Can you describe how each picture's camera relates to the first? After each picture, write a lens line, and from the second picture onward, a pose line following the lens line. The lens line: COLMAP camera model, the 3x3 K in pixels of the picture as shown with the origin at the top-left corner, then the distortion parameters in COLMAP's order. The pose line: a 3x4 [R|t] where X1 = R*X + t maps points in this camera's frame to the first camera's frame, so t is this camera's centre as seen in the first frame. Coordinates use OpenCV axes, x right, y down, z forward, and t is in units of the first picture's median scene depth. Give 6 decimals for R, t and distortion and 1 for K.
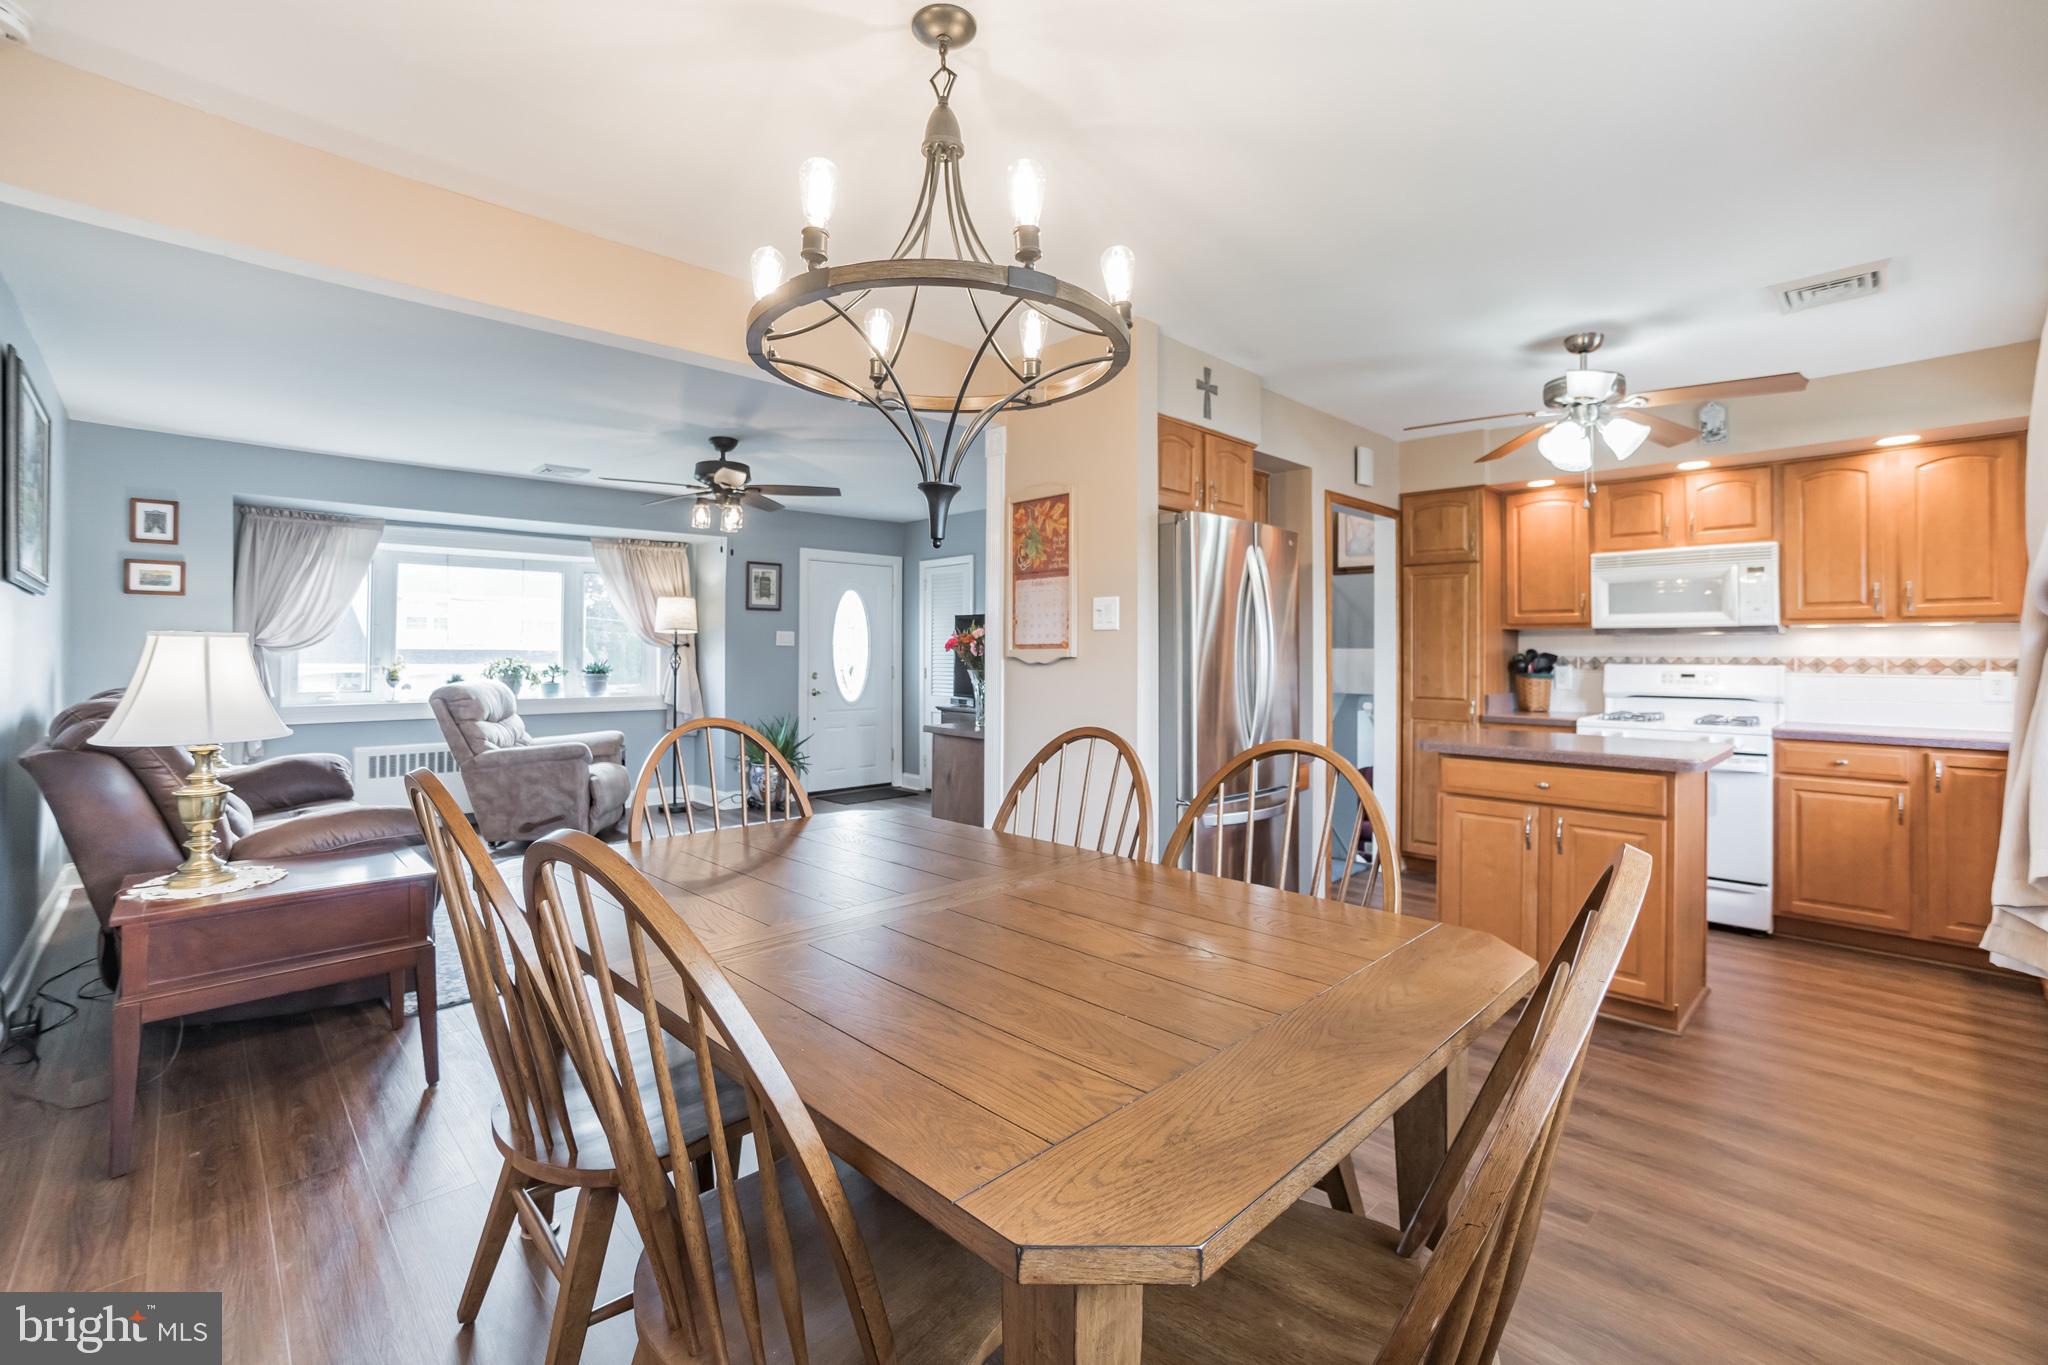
lens RADIAL K [[866.0, 0, 985.4], [0, 866.0, 660.7], [0, 0, 1]] dist [0.000207, 0.000104]
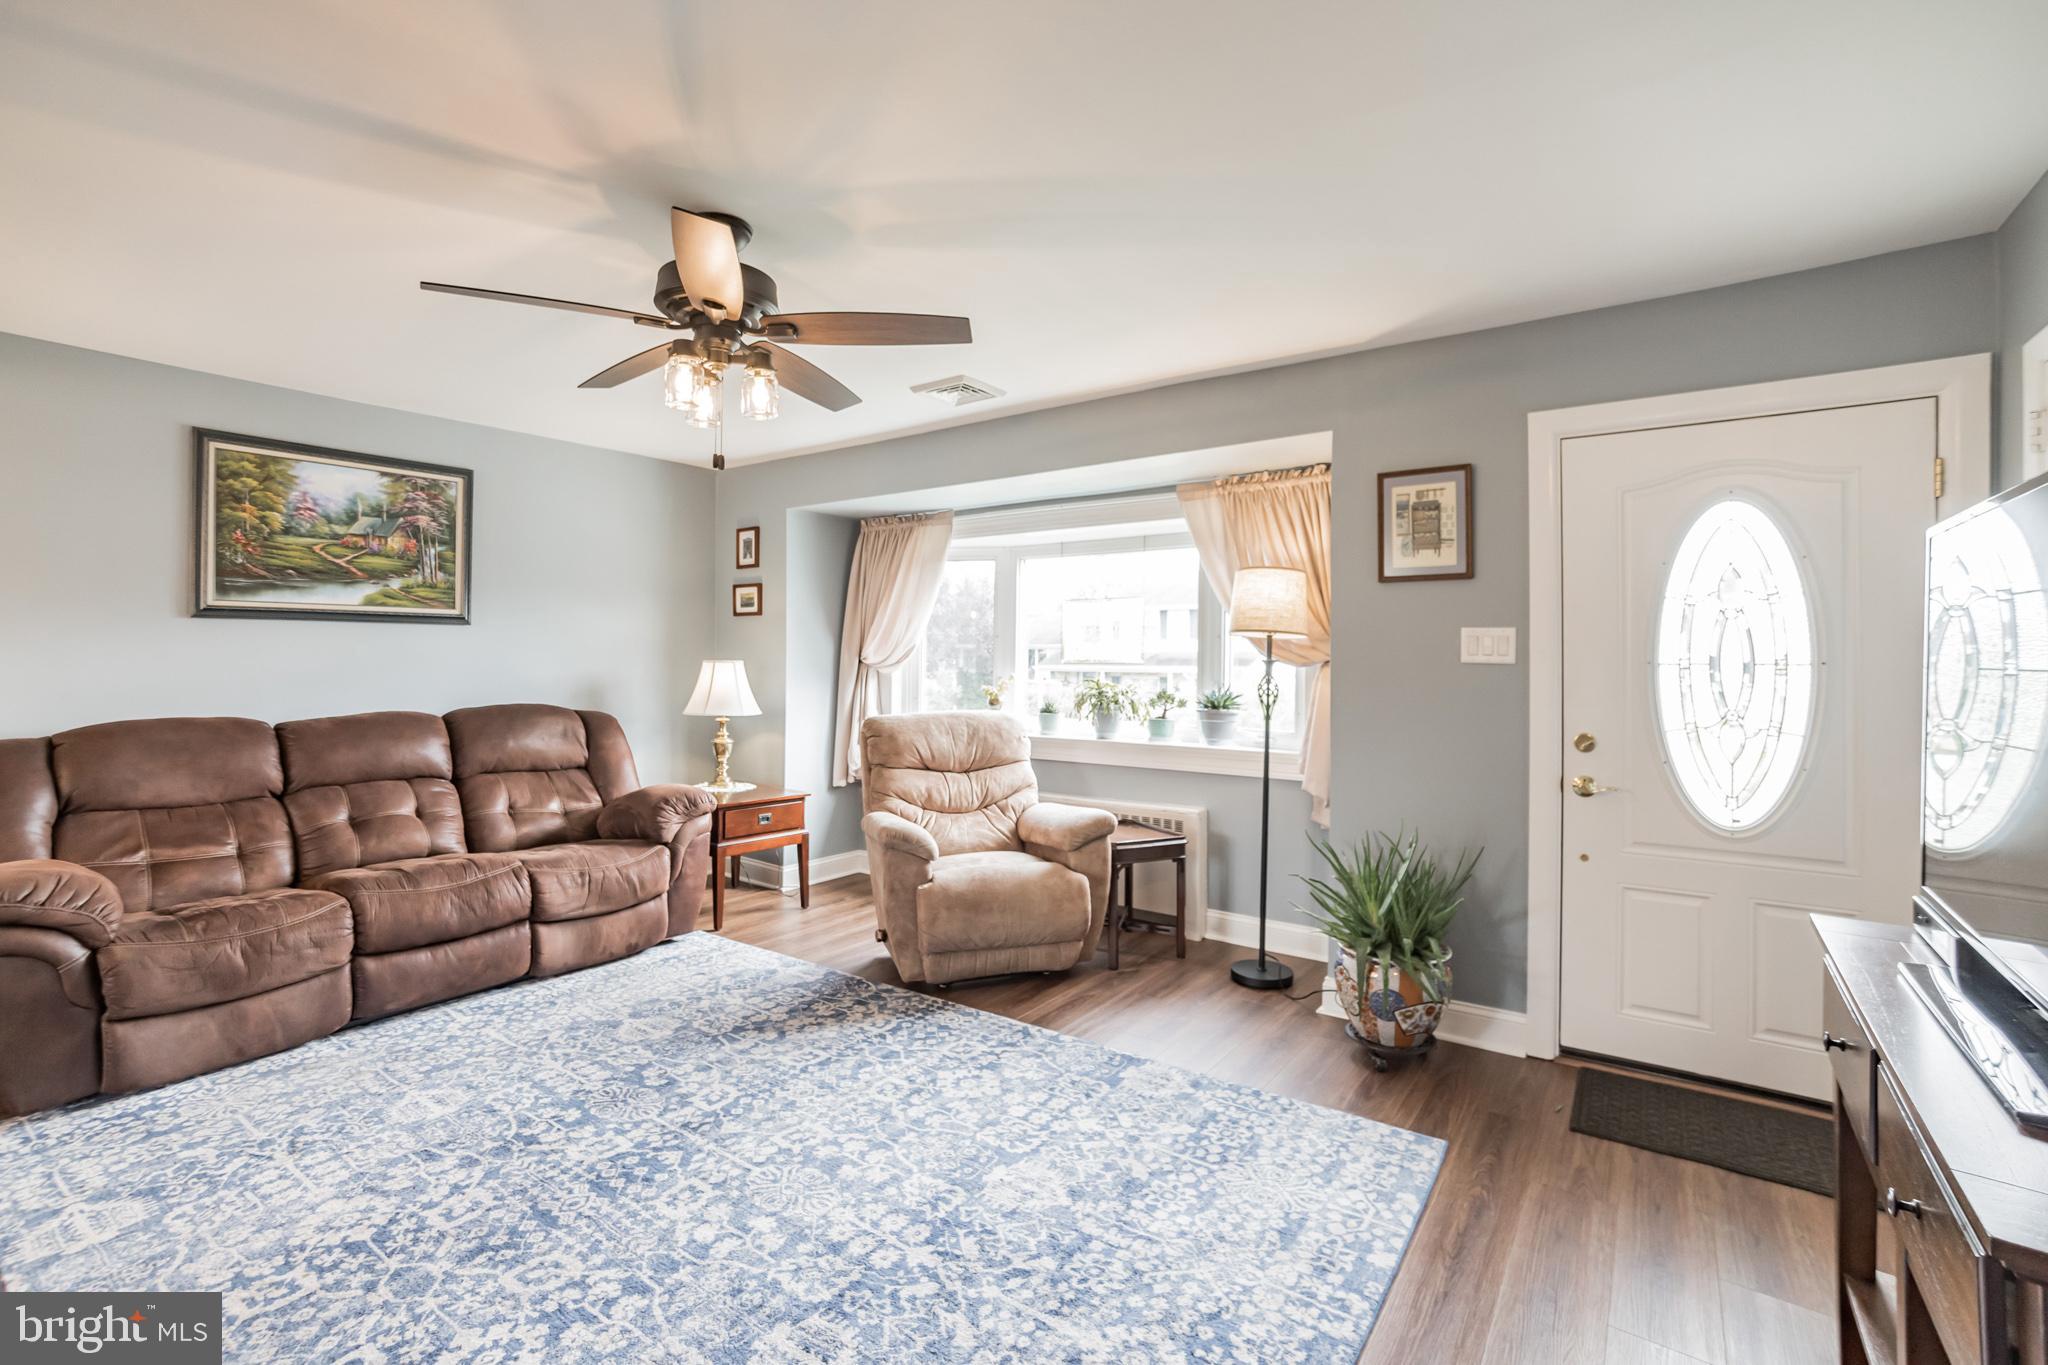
lens RADIAL K [[907.0, 0, 1029.7], [0, 907.0, 658.7], [0, 0, 1]] dist [-0.001414, -0.000142]
pose [[0.210647, 0.001592, -0.977561, 0.178291], [-0.011809, 0.999930, -0.000916, -0.021516], [0.977491, 0.011736, 0.210651, 0.911625]]
